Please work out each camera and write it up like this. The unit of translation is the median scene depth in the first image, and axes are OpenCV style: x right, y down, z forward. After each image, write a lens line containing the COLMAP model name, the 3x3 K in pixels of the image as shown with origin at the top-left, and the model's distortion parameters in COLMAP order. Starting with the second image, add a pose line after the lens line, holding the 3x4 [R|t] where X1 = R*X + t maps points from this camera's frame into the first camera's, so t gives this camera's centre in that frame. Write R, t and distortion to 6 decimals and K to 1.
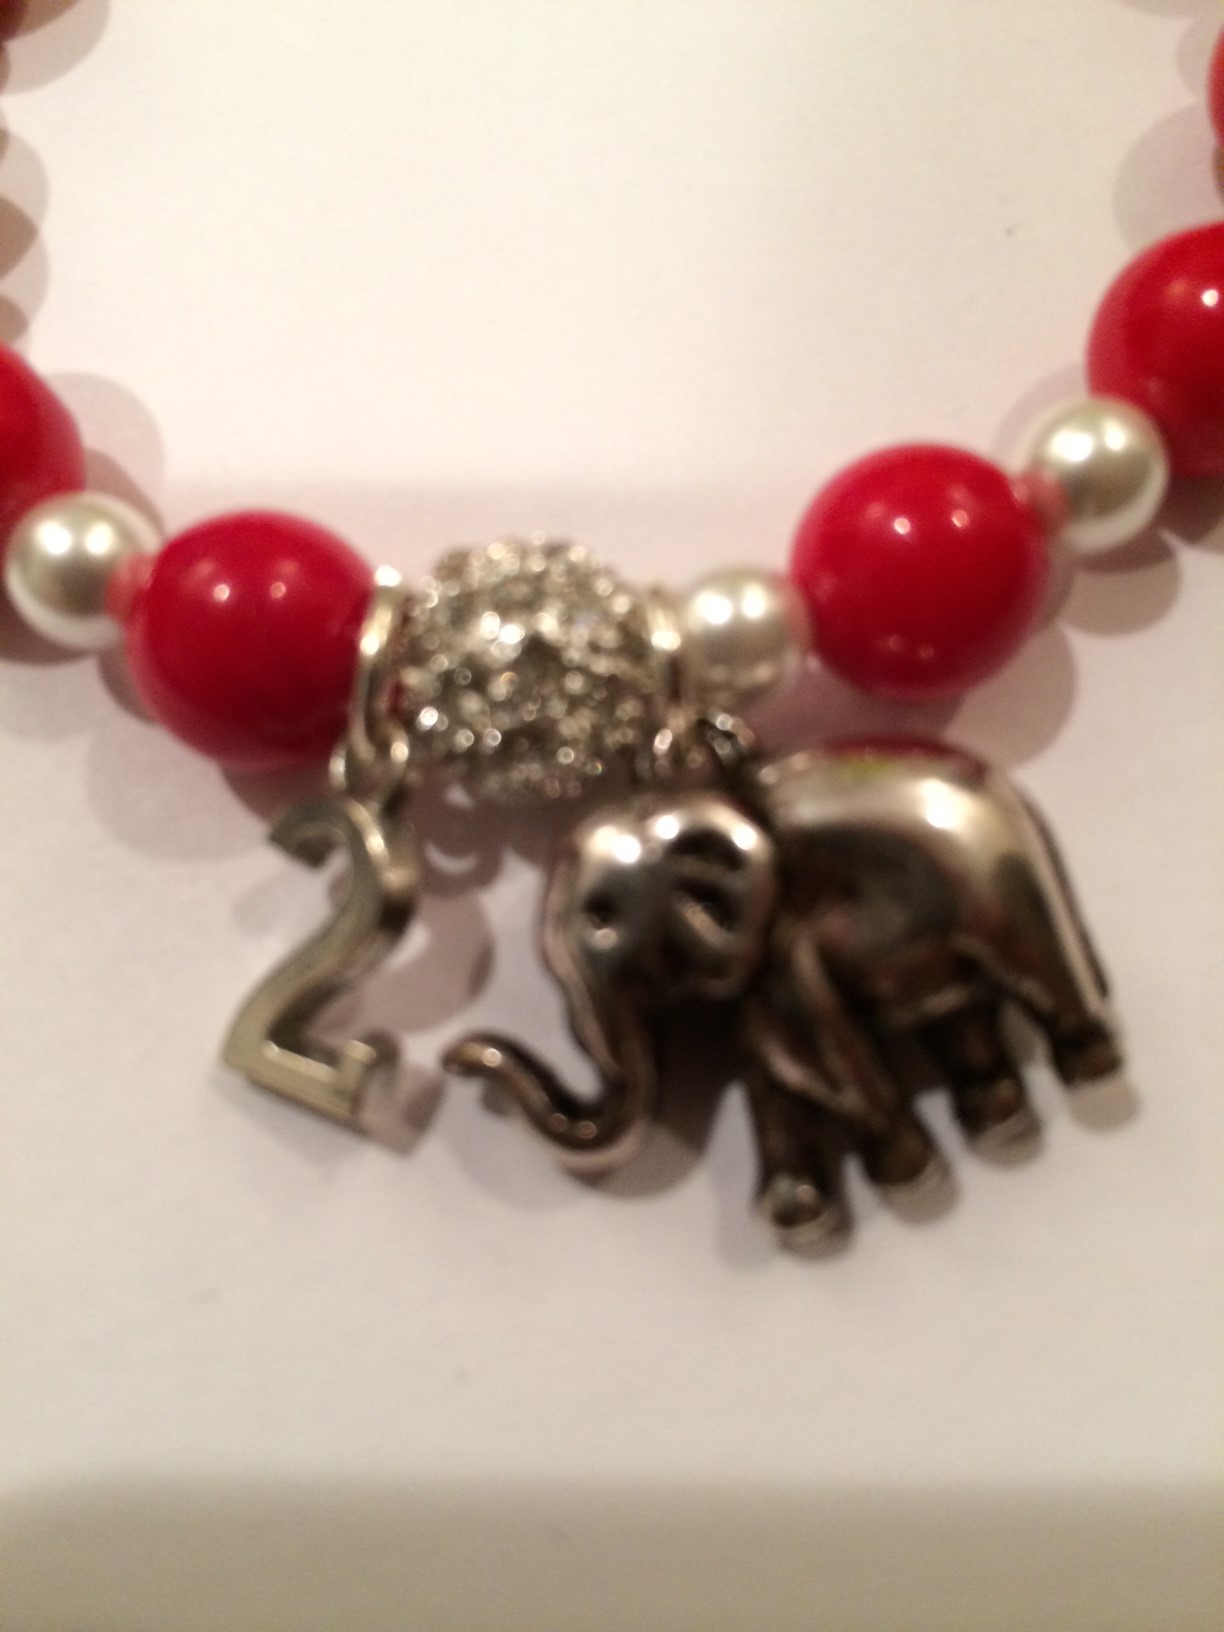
lens RADIAL K [[1448.1, 0, 612.0], [0, 1448.1, 816.0], [0, 0, 1]] dist [0.052729, -0.125383]
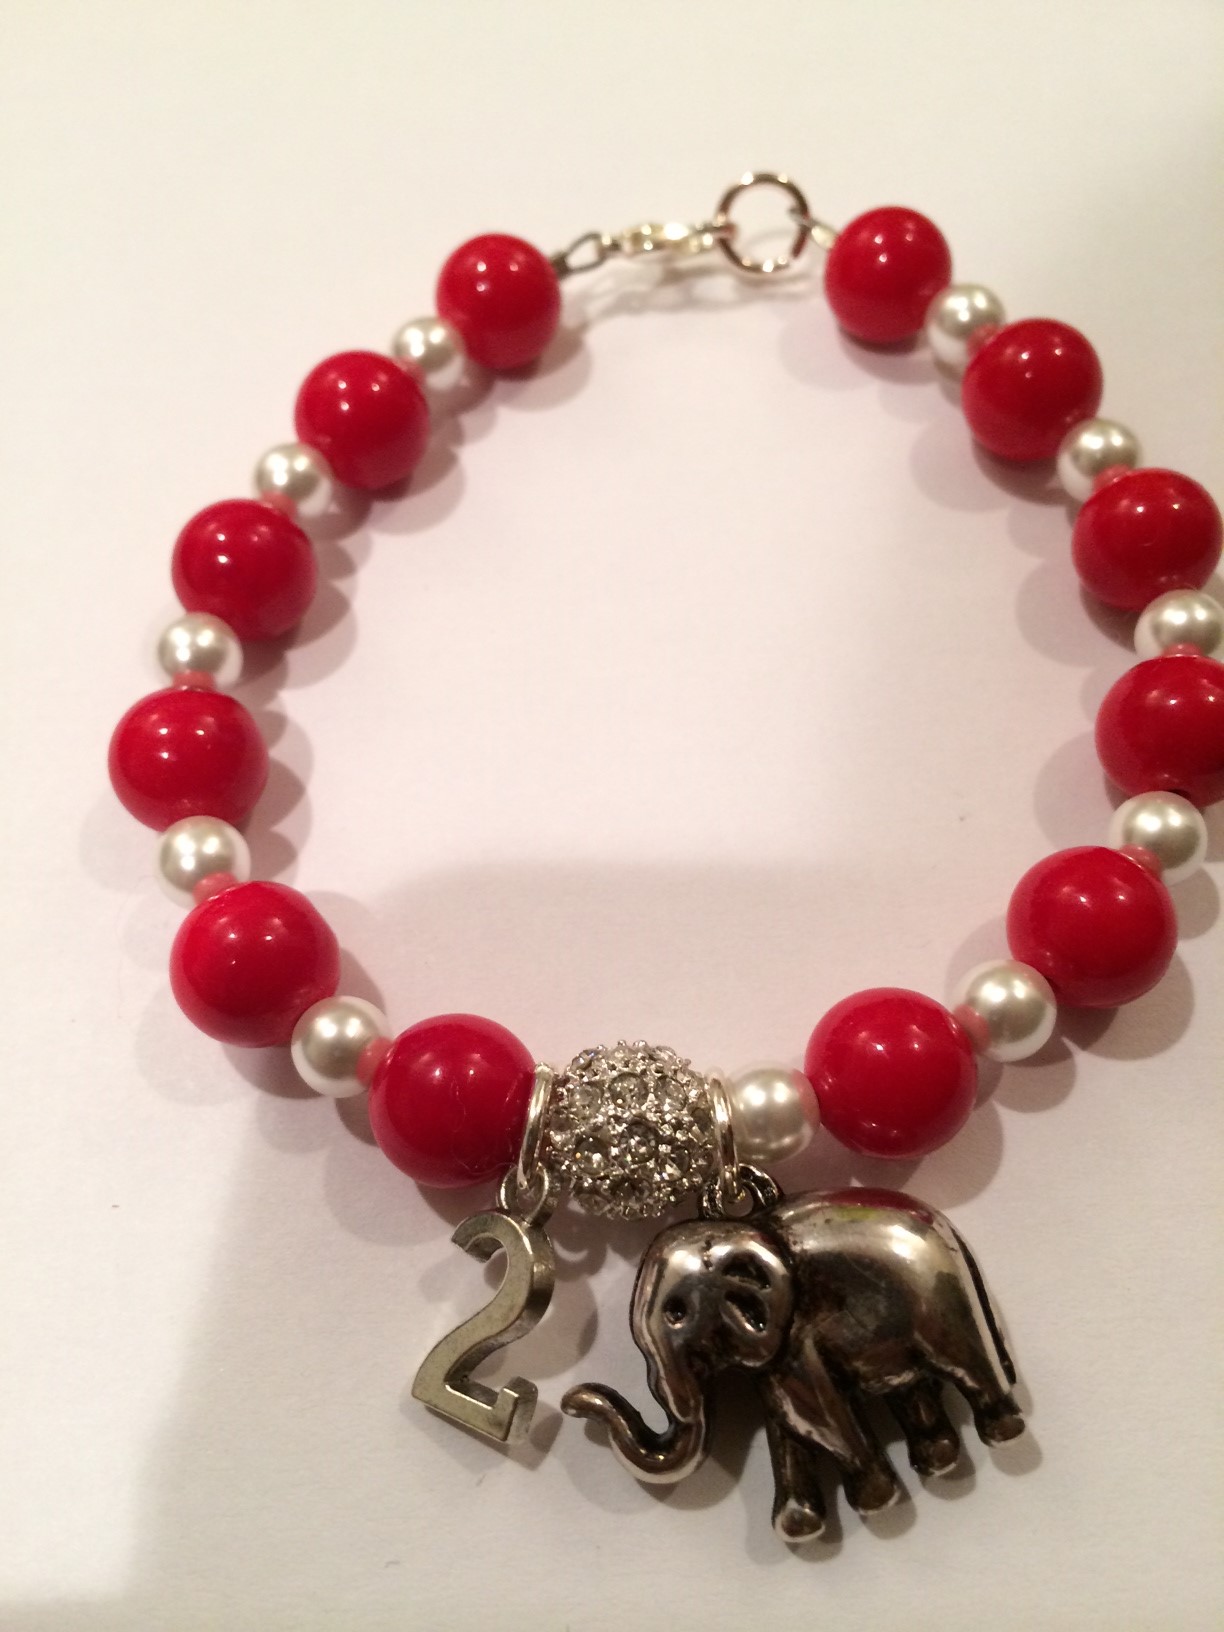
lens RADIAL K [[1448.1, 0, 612.0], [0, 1448.1, 816.0], [0, 0, 1]] dist [0.052729, -0.125383]
pose [[0.998821, 0.038202, -0.029955, -0.045517], [-0.042989, 0.982691, -0.180193, -0.151619], [0.022553, 0.181268, 0.983175, -0.560275]]
